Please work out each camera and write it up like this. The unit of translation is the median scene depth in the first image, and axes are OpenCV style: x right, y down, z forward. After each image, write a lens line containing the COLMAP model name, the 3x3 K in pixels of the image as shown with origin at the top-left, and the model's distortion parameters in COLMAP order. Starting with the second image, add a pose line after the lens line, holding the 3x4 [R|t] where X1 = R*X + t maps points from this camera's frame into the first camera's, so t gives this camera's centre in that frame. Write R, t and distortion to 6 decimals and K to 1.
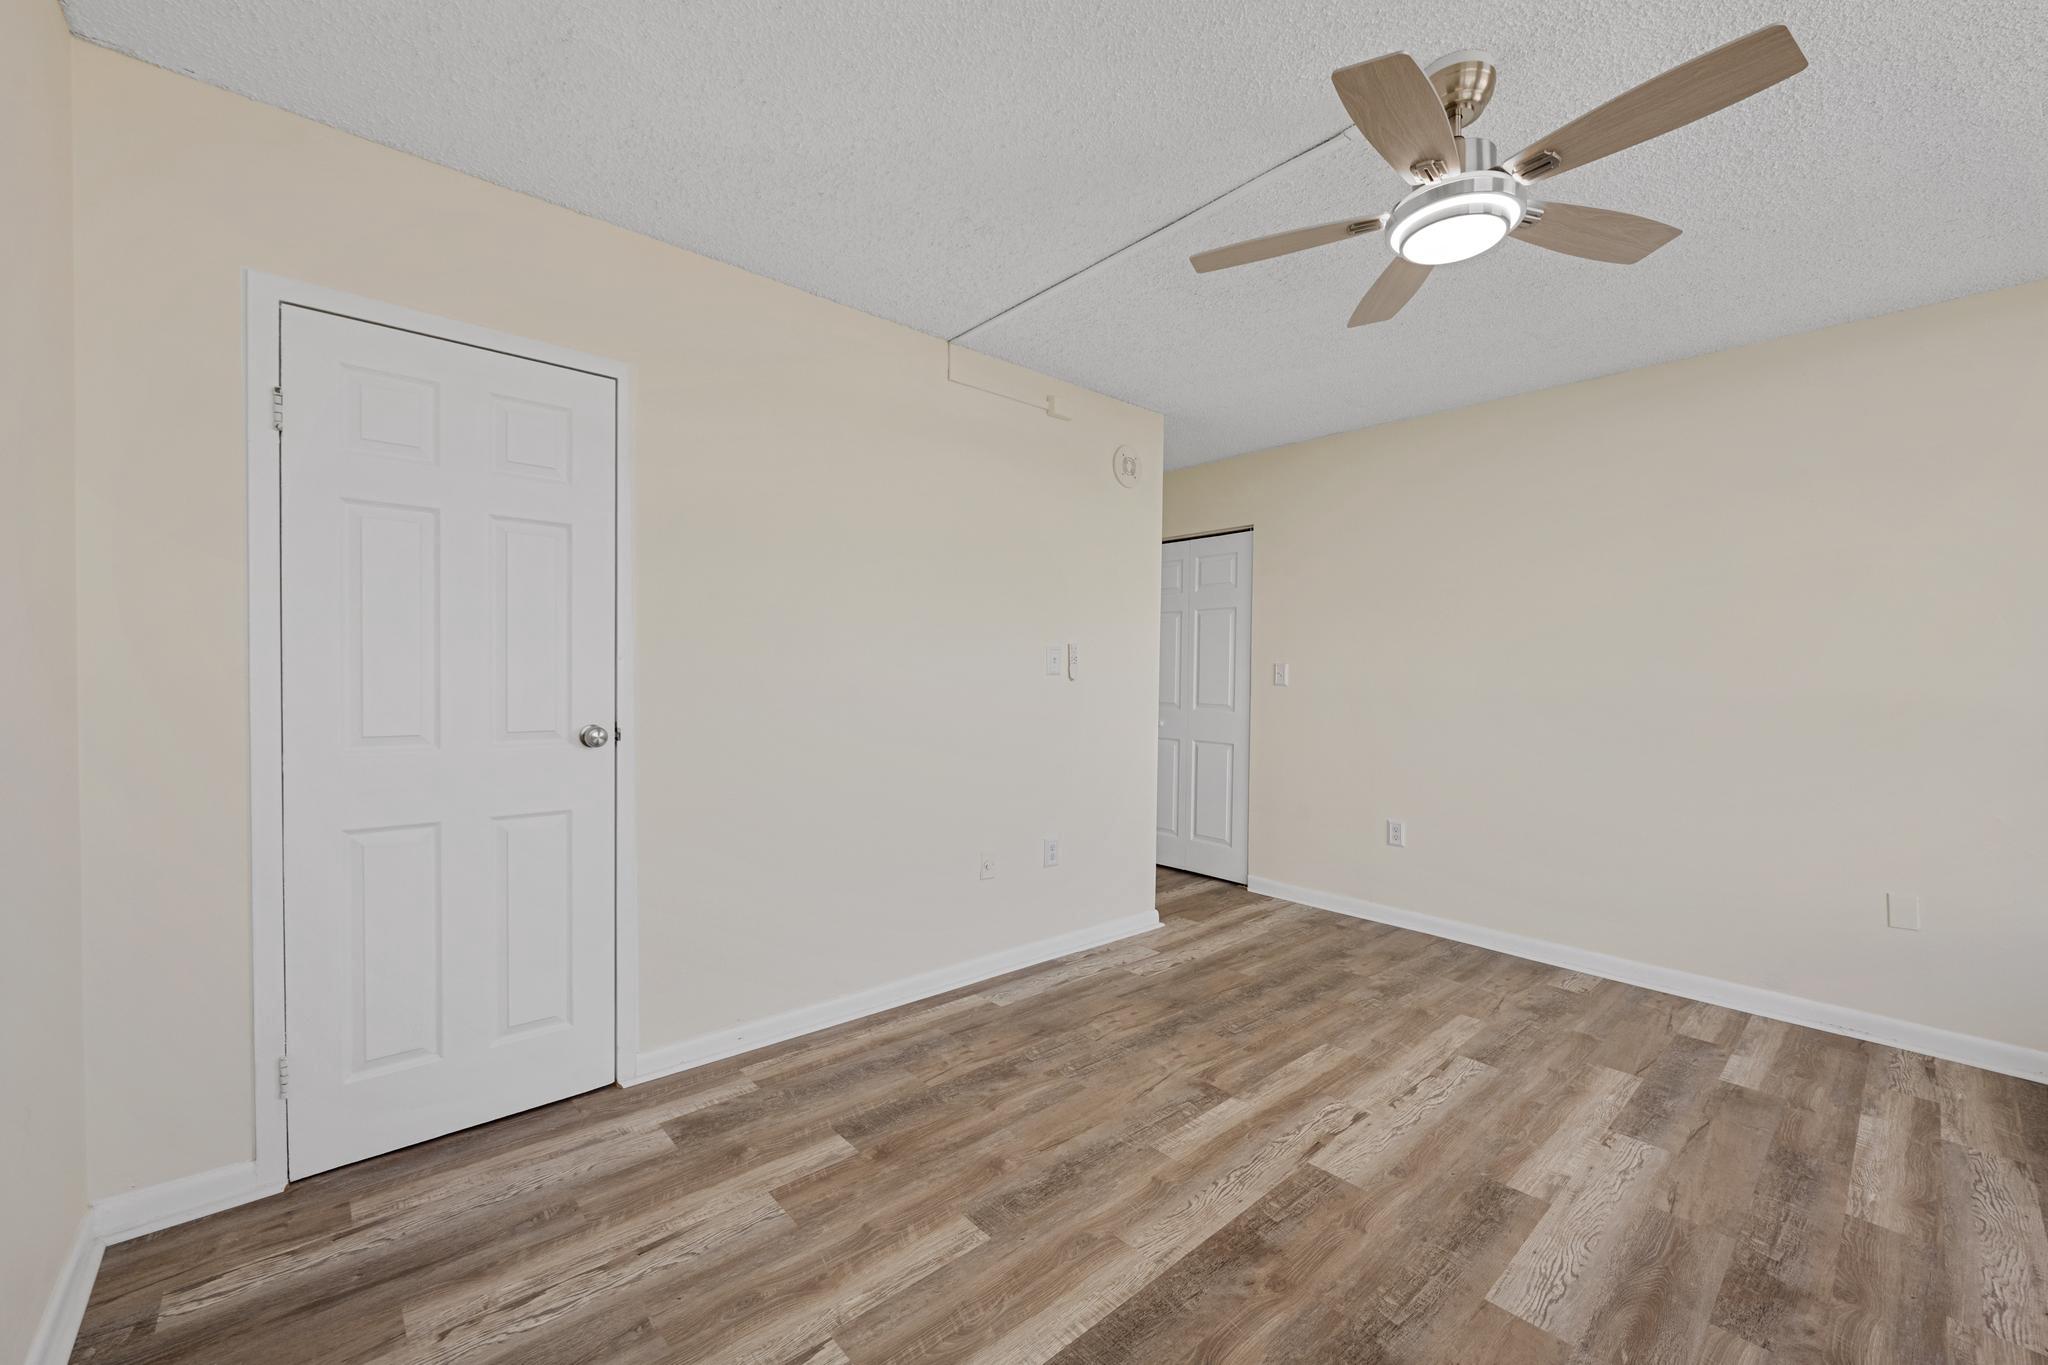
lens RADIAL K [[812.3, 0, 1019.2], [0, 812.3, 688.2], [0, 0, 1]] dist [-0.005979, 0.000611]
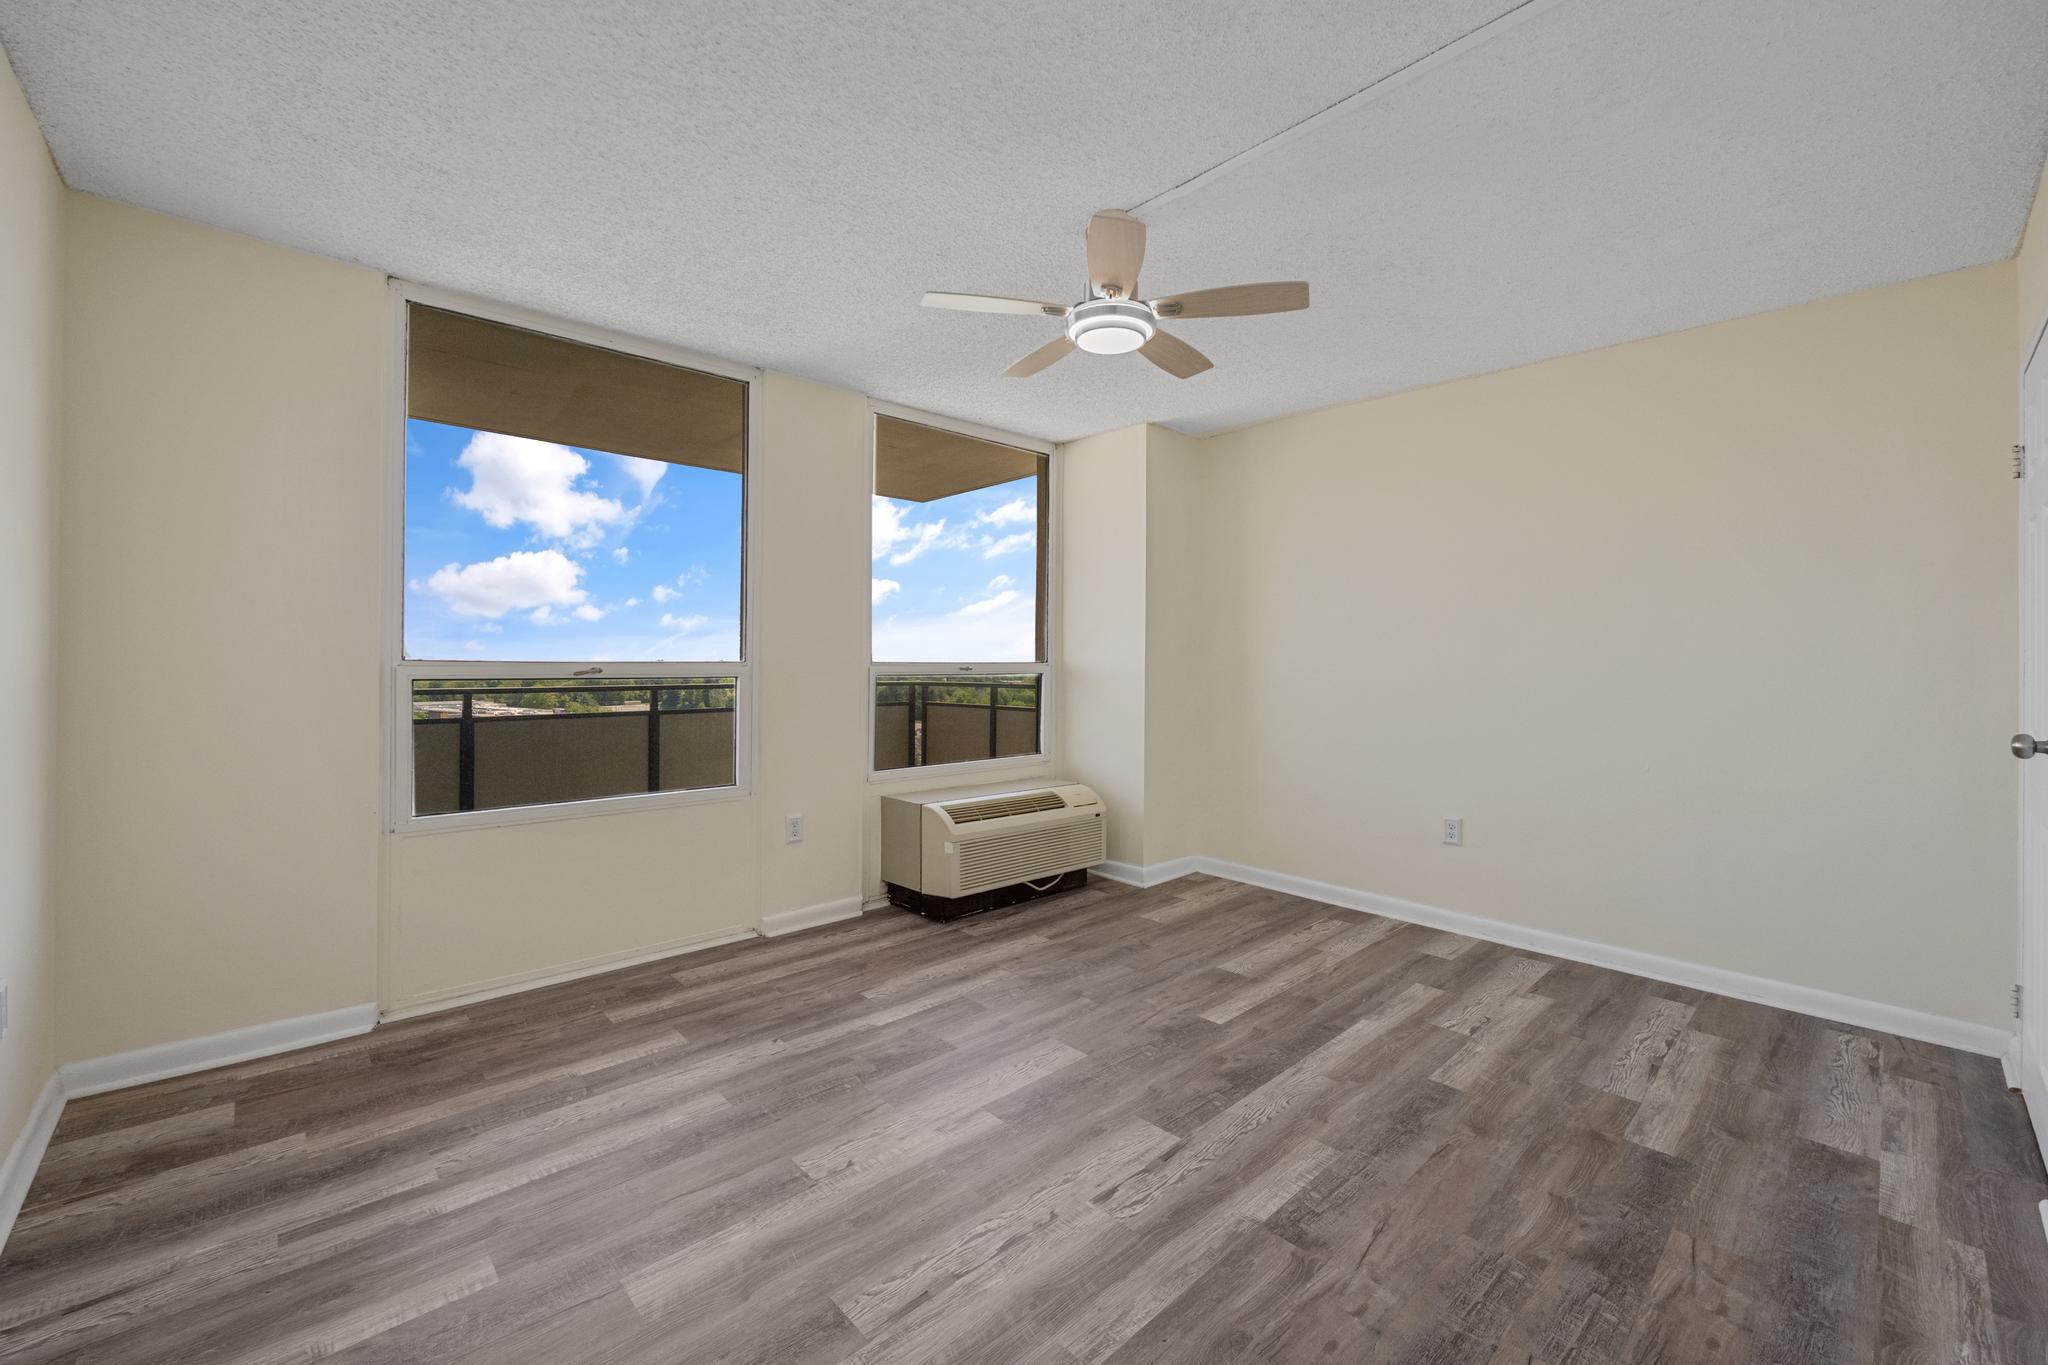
lens RADIAL K [[812.3, 0, 1019.2], [0, 812.3, 688.2], [0, 0, 1]] dist [-0.005979, 0.000611]
pose [[-0.999608, -0.020373, -0.019225, 0.570344], [-0.021322, 0.998495, 0.050527, -0.022371], [0.018166, 0.050918, -0.998538, 1.913852]]
